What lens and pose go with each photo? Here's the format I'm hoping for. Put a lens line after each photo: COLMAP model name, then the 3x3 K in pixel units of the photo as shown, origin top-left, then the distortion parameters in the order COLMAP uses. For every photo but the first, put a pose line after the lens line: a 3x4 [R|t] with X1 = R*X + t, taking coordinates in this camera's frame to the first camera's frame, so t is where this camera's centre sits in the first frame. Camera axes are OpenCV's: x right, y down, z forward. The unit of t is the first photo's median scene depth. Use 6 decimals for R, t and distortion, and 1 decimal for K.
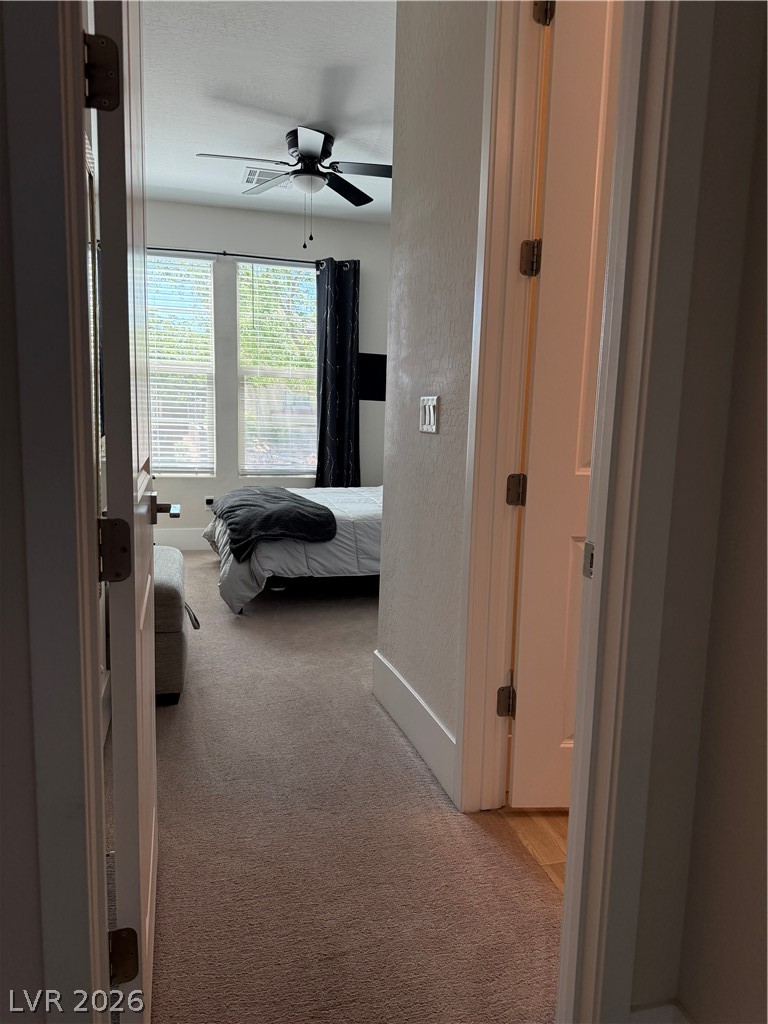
lens RADIAL K [[726.5, 0, 382.4], [0, 726.5, 516.1], [0, 0, 1]] dist [0.103689, -0.166073]
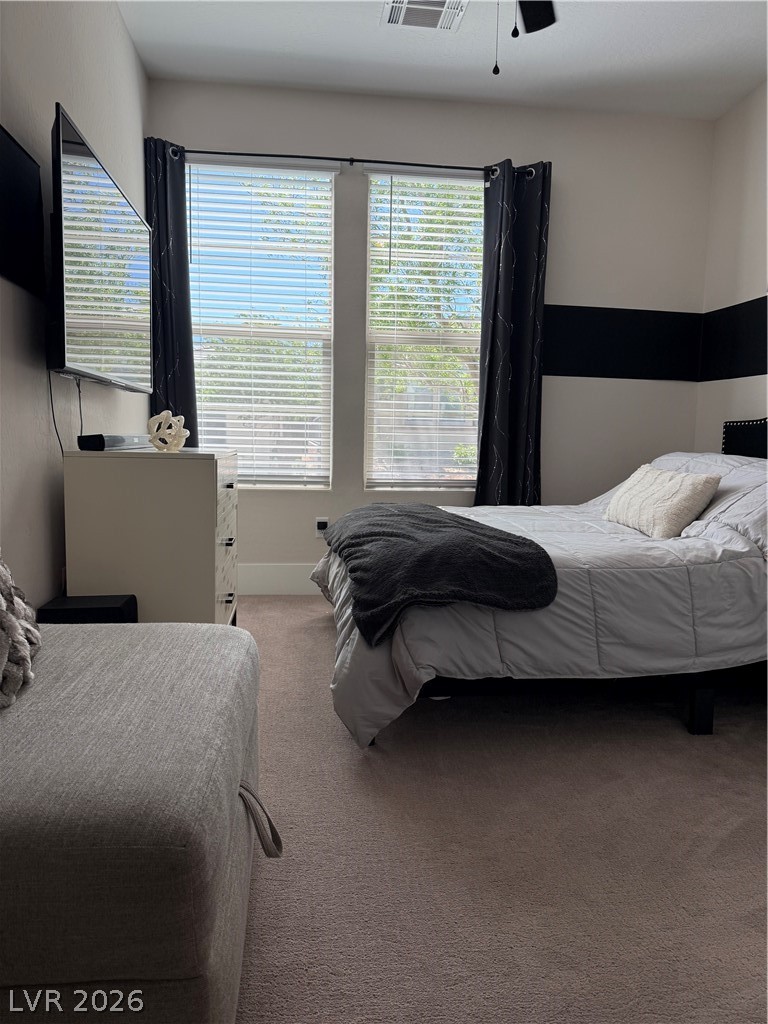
lens RADIAL K [[726.5, 0, 382.4], [0, 726.5, 516.1], [0, 0, 1]] dist [0.103689, -0.166073]
pose [[0.987716, 0.011515, -0.155833, -0.088246], [-0.016150, 0.999463, -0.028511, -0.011578], [0.155421, 0.030677, 0.987372, 0.396613]]
